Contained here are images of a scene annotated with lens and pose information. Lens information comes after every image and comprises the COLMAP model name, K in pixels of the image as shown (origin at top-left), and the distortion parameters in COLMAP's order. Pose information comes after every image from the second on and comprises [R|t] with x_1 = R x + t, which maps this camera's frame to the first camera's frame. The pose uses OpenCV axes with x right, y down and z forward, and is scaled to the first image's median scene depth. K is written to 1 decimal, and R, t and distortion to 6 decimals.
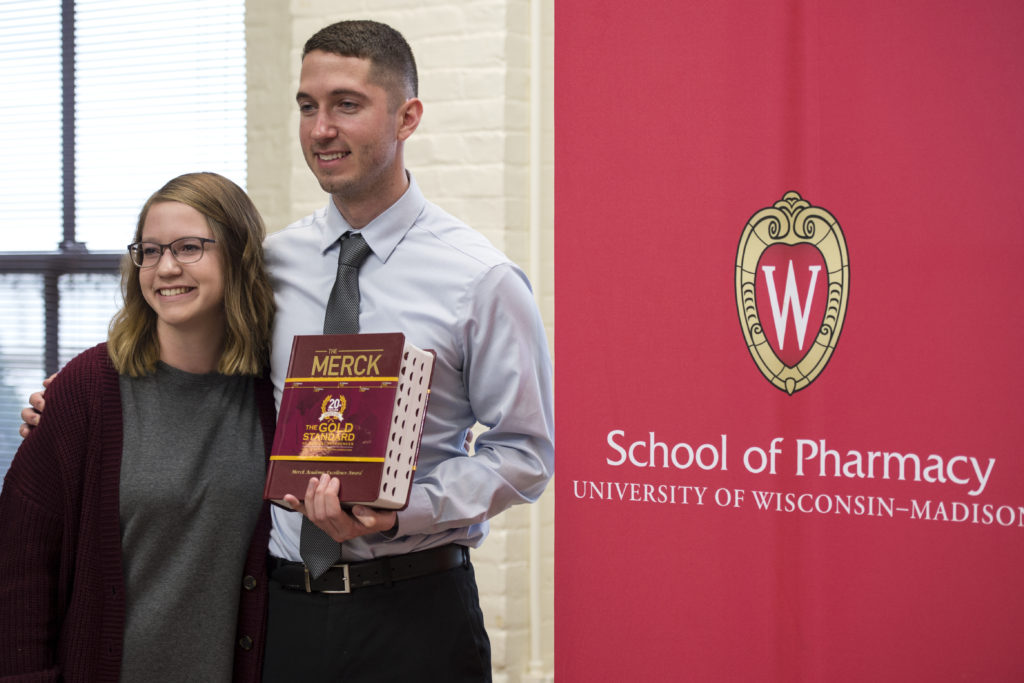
lens RADIAL K [[2357.3, 0, 521.1], [0, 2357.3, 345.9], [0, 0, 1]] dist [0.003825, 0.000000]
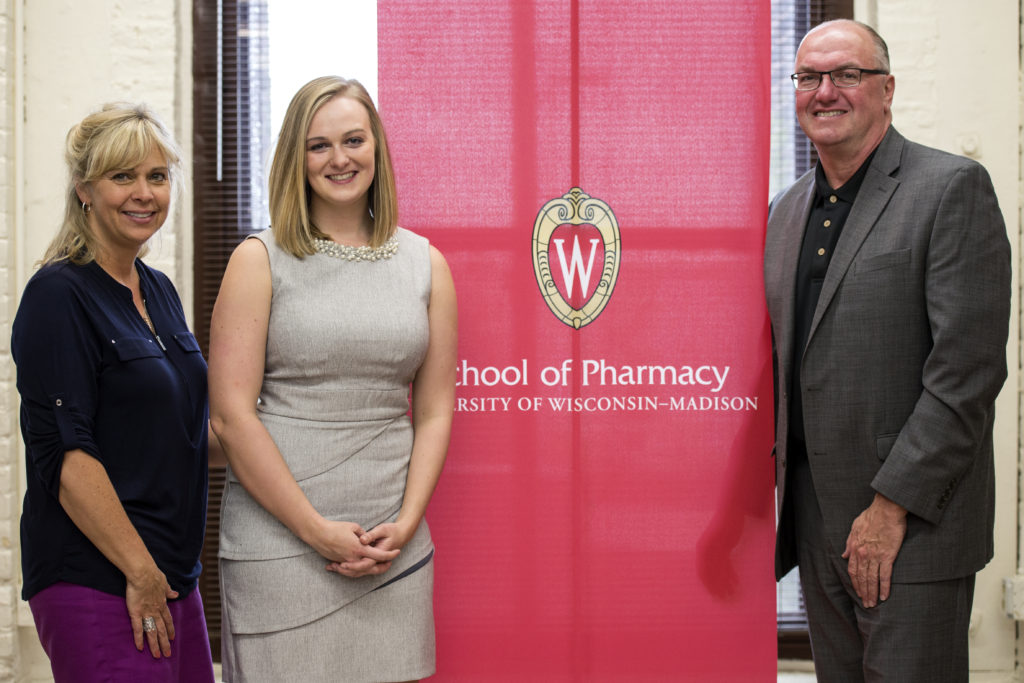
lens RADIAL K [[2091.2, 0, 517.7], [0, 2091.2, 338.9], [0, 0, 1]] dist [-0.105346, 0.000000]
pose [[0.795118, -0.023466, 0.606001, -0.682136], [0.020046, 0.999722, 0.012411, 0.009997], [-0.606124, 0.002280, 0.795367, 0.012489]]
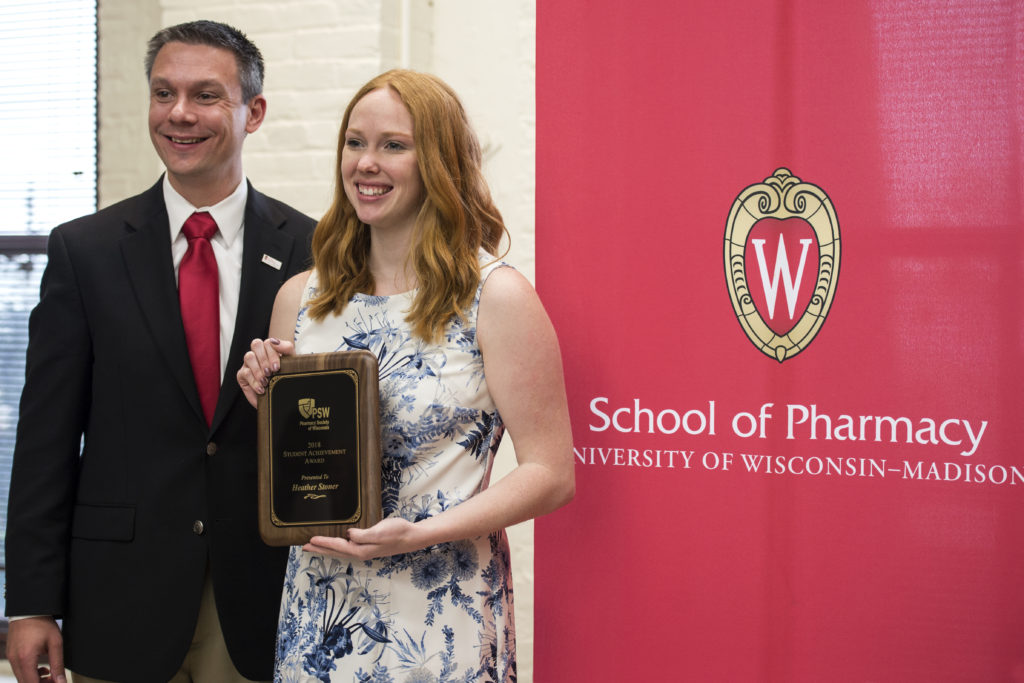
lens RADIAL K [[2091.2, 0, 506.2], [0, 2091.2, 340.4], [0, 0, 1]] dist [-0.105346, 0.000000]
pose [[0.987493, -0.000078, 0.157661, -0.152021], [-0.000461, 0.999994, 0.003378, 0.007955], [-0.157660, -0.003408, 0.987488, 0.103243]]
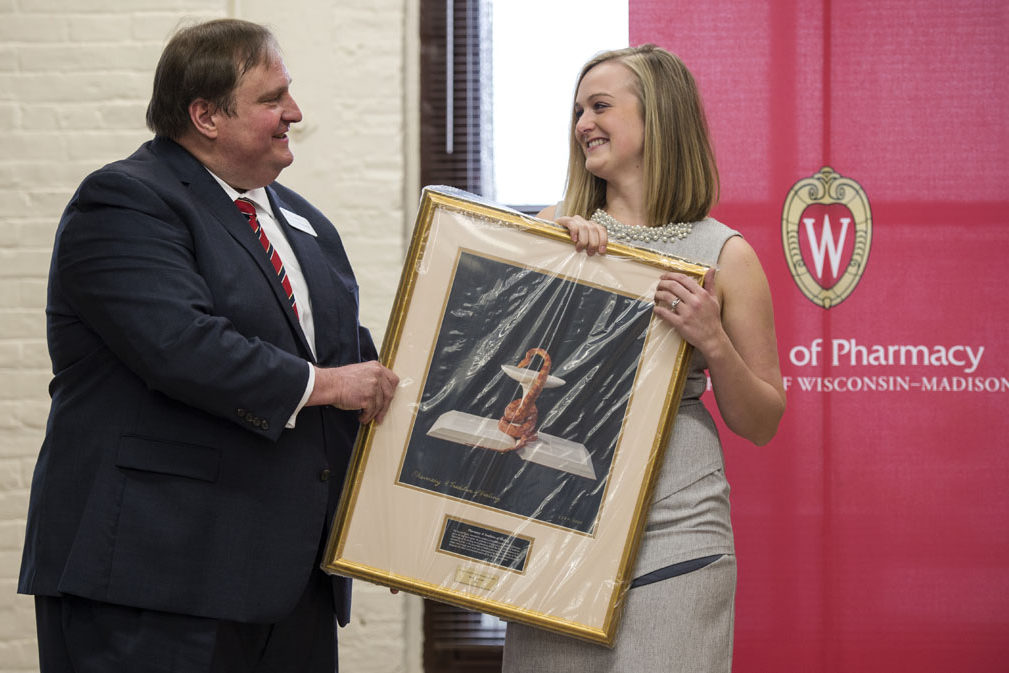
lens RADIAL K [[3036.2, 0, 495.5], [0, 3036.2, 344.1], [0, 0, 1]] dist [0.354803, 0.000000]
pose [[0.851704, -0.020053, 0.523639, -1.023891], [0.018160, 0.999797, 0.008751, 0.022101], [-0.523708, 0.002056, 0.851895, -0.469316]]
